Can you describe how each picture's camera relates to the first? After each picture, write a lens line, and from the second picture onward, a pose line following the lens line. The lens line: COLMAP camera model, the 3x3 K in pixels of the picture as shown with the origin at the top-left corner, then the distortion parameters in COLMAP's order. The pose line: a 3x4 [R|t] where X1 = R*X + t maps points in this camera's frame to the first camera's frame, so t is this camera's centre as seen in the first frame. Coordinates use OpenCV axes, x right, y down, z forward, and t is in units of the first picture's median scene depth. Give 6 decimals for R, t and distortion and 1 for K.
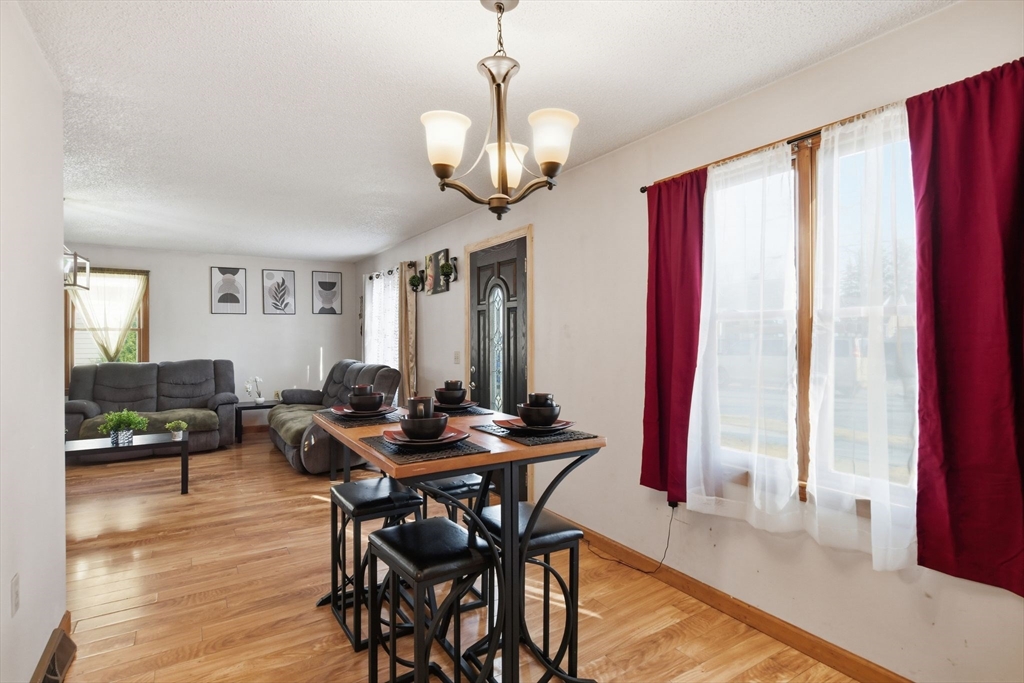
lens RADIAL K [[502.2, 0, 509.0], [0, 502.2, 338.1], [0, 0, 1]] dist [-0.001844, -0.000482]
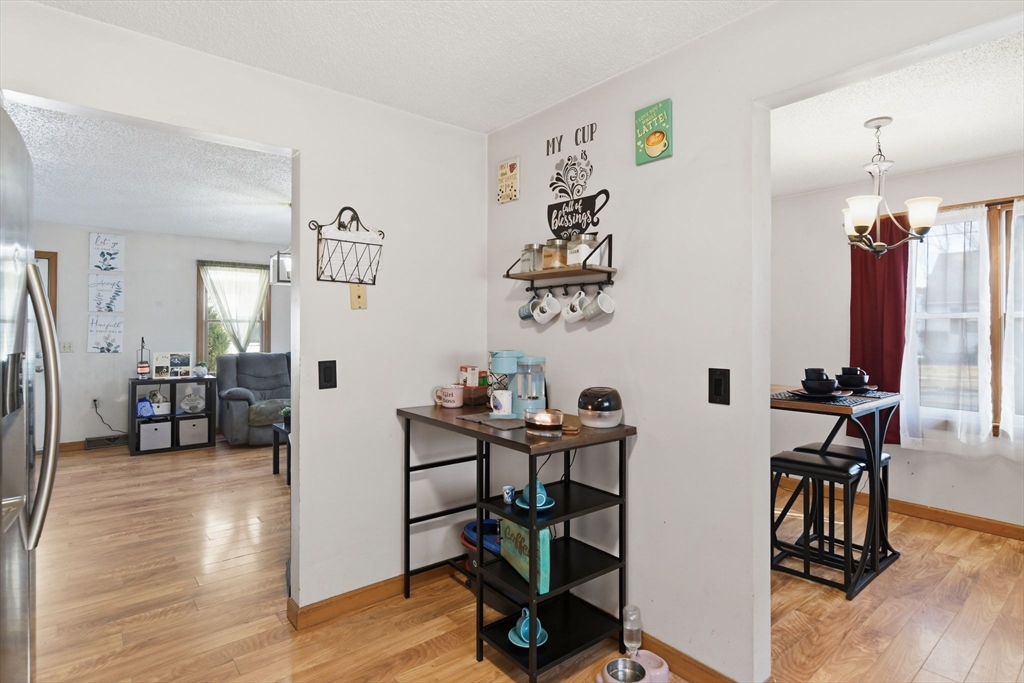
lens RADIAL K [[518.2, 0, 512.9], [0, 518.2, 327.9], [0, 0, 1]] dist [-0.002669, -0.000595]
pose [[0.991801, 0.002287, 0.127775, -1.046043], [-0.001812, 0.999991, -0.003834, -0.001009], [-0.127782, 0.003571, 0.991796, -0.378043]]
